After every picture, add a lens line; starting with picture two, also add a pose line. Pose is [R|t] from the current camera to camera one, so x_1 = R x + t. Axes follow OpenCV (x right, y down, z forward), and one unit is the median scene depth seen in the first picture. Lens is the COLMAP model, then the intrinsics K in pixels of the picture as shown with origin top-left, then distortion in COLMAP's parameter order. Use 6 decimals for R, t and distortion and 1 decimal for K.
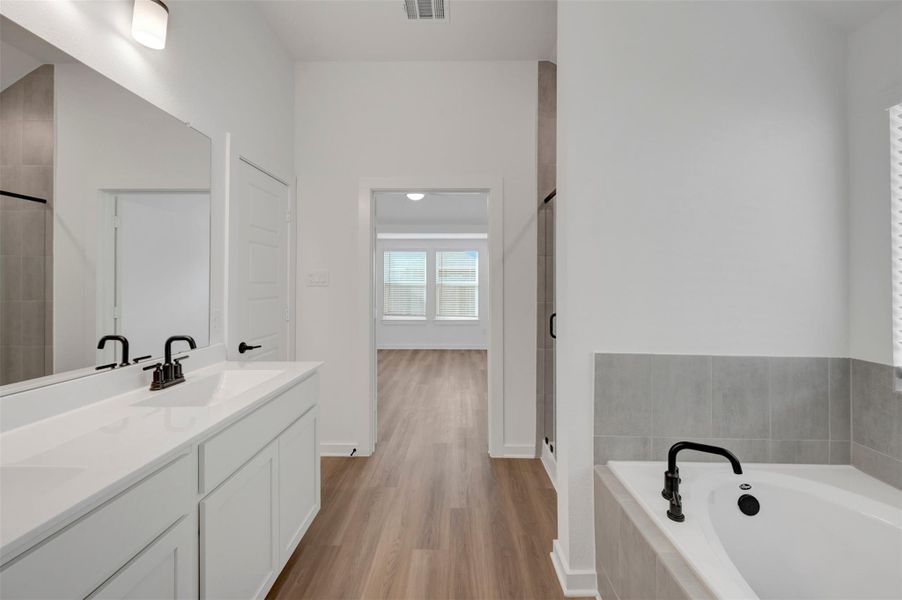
lens RADIAL K [[363.0, 0, 452.6], [0, 363.0, 282.7], [0, 0, 1]] dist [0.000441, -0.000066]
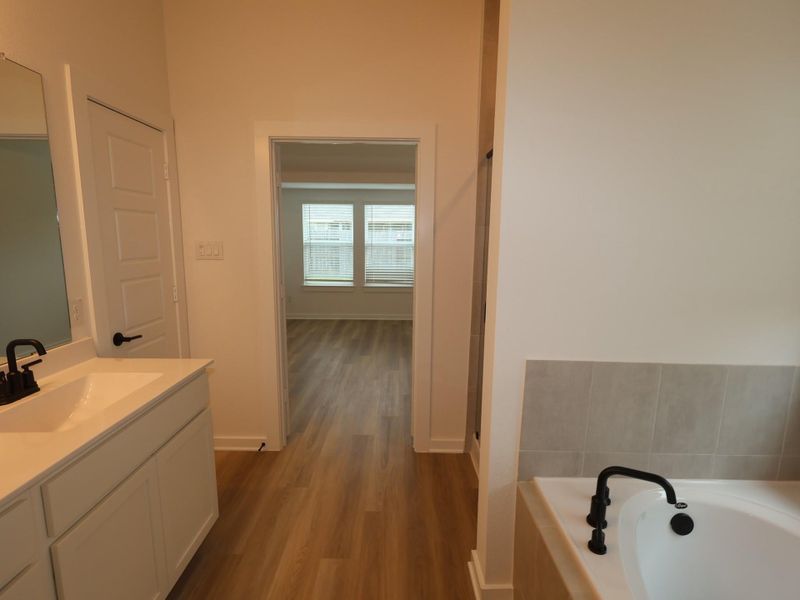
lens RADIAL K [[416.0, 0, 400.3], [0, 416.0, 303.3], [0, 0, 1]] dist [-0.003330, 0.001151]
pose [[0.999831, 0.005688, 0.017474, 0.066836], [-0.008547, 0.985720, 0.168175, -0.079644], [-0.016268, -0.168296, 0.985602, 0.059600]]
